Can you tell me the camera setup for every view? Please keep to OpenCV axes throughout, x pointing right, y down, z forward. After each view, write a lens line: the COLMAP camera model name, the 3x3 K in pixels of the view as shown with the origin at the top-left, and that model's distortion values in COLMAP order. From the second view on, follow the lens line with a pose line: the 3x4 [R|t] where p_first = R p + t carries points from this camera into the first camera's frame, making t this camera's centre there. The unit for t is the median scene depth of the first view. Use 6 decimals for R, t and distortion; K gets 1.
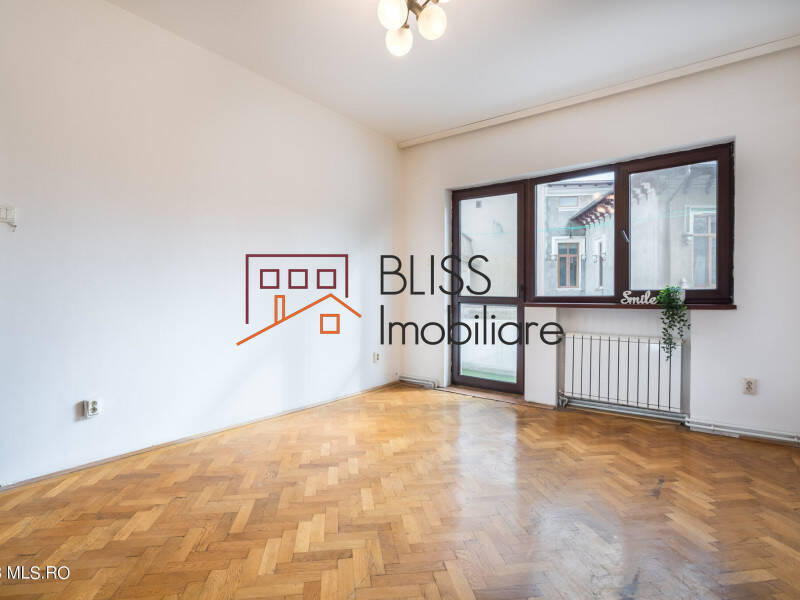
lens RADIAL K [[409.1, 0, 396.5], [0, 409.1, 295.7], [0, 0, 1]] dist [-0.012278, 0.004176]
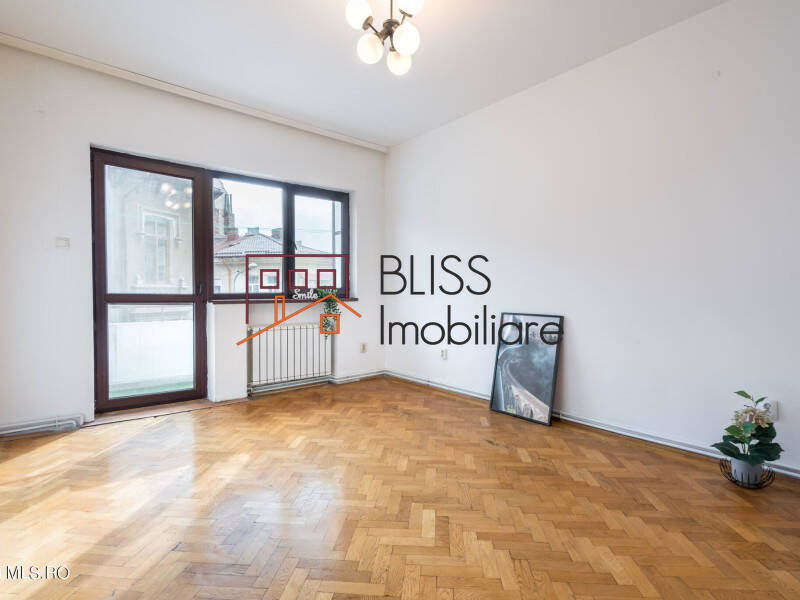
lens RADIAL K [[409.1, 0, 407.5], [0, 409.1, 299.6], [0, 0, 1]] dist [-0.012278, 0.004176]
pose [[0.214598, -0.021169, 0.976473, -0.584265], [0.000612, 0.999768, 0.021540, -0.004997], [-0.976702, -0.004025, 0.214561, 0.394882]]
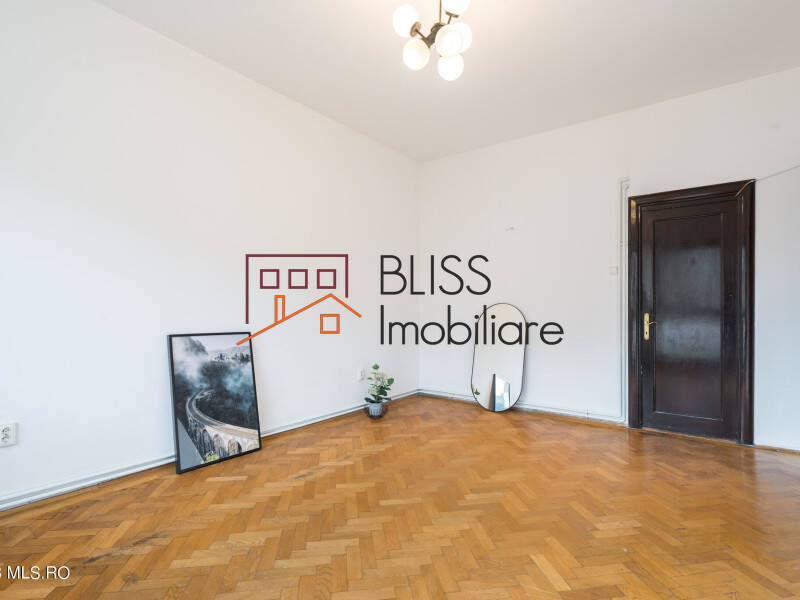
lens RADIAL K [[409.1, 0, 403.3], [0, 409.1, 304.8], [0, 0, 1]] dist [-0.012278, 0.004176]
pose [[-0.999947, -0.008853, -0.005180, 0.063815], [-0.008826, 0.999947, -0.005227, -0.004743], [0.005226, -0.005181, -0.999973, 1.129068]]
